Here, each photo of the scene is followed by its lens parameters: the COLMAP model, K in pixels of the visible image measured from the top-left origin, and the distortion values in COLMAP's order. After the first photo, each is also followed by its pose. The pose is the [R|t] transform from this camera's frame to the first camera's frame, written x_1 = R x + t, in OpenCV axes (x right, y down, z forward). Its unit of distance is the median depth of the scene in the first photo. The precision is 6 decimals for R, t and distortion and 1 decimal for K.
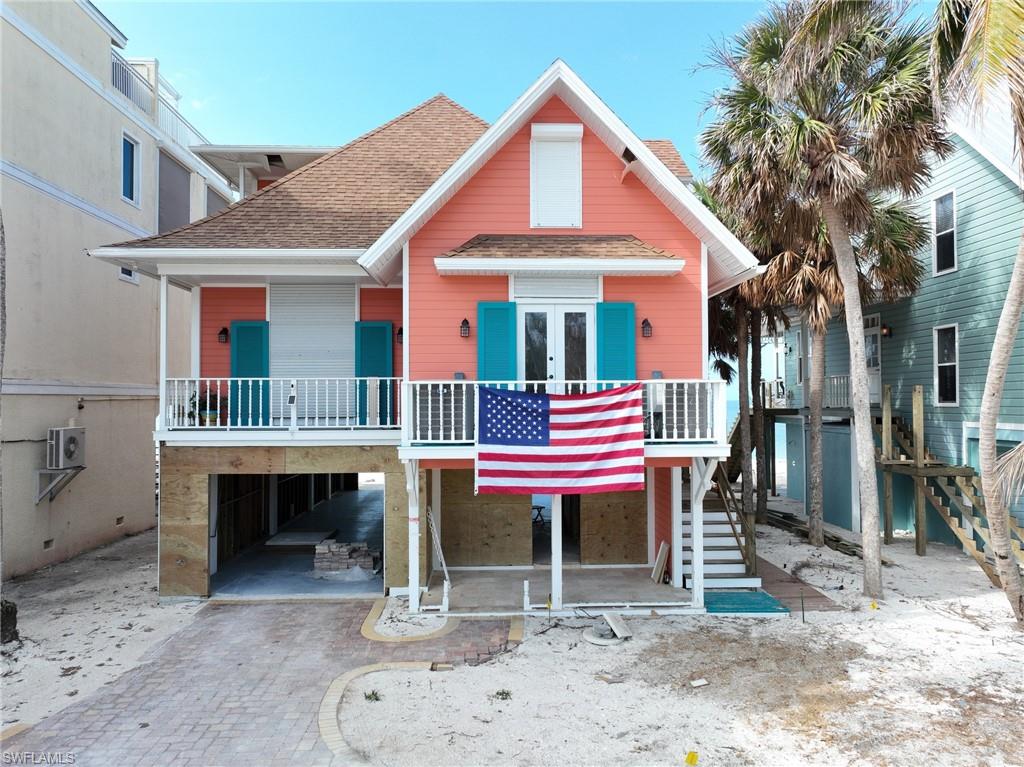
lens RADIAL K [[721.9, 0, 512.0], [0, 721.9, 383.5], [0, 0, 1]] dist [0.004279, 0.012784]
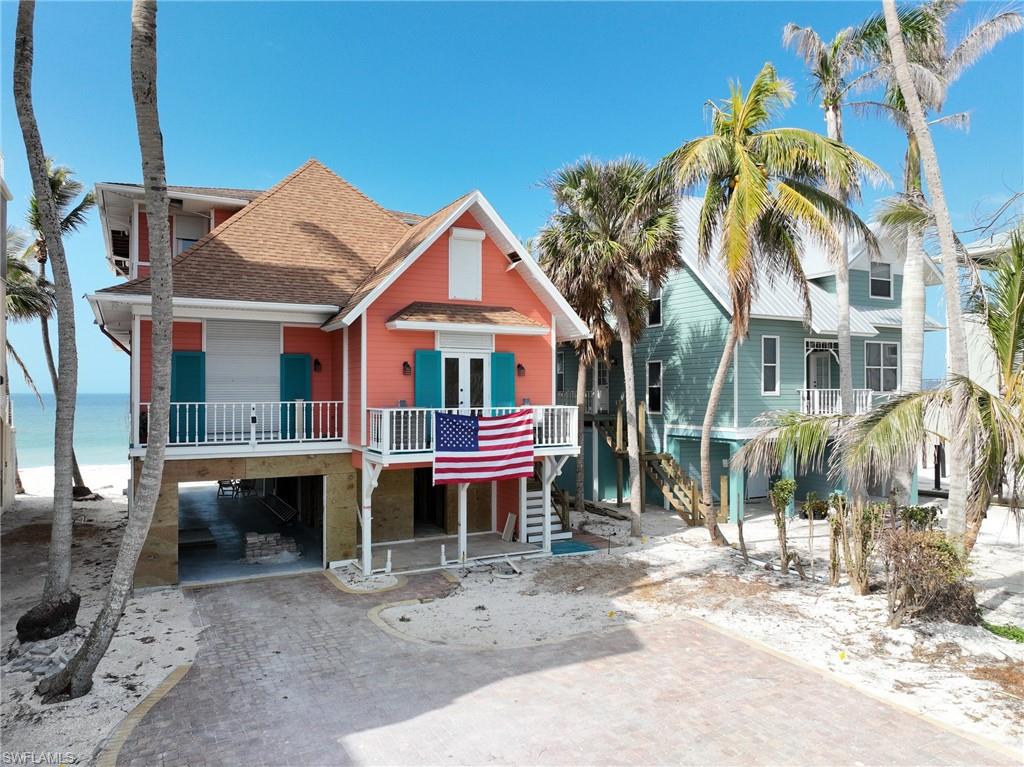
lens RADIAL K [[721.9, 0, 512.0], [0, 721.9, 383.5], [0, 0, 1]] dist [0.004279, 0.012784]
pose [[0.900494, 0.007110, 0.434810, -0.495405], [-0.011589, 0.999904, 0.007650, -0.061288], [-0.434714, -0.011928, 0.900490, -0.356043]]
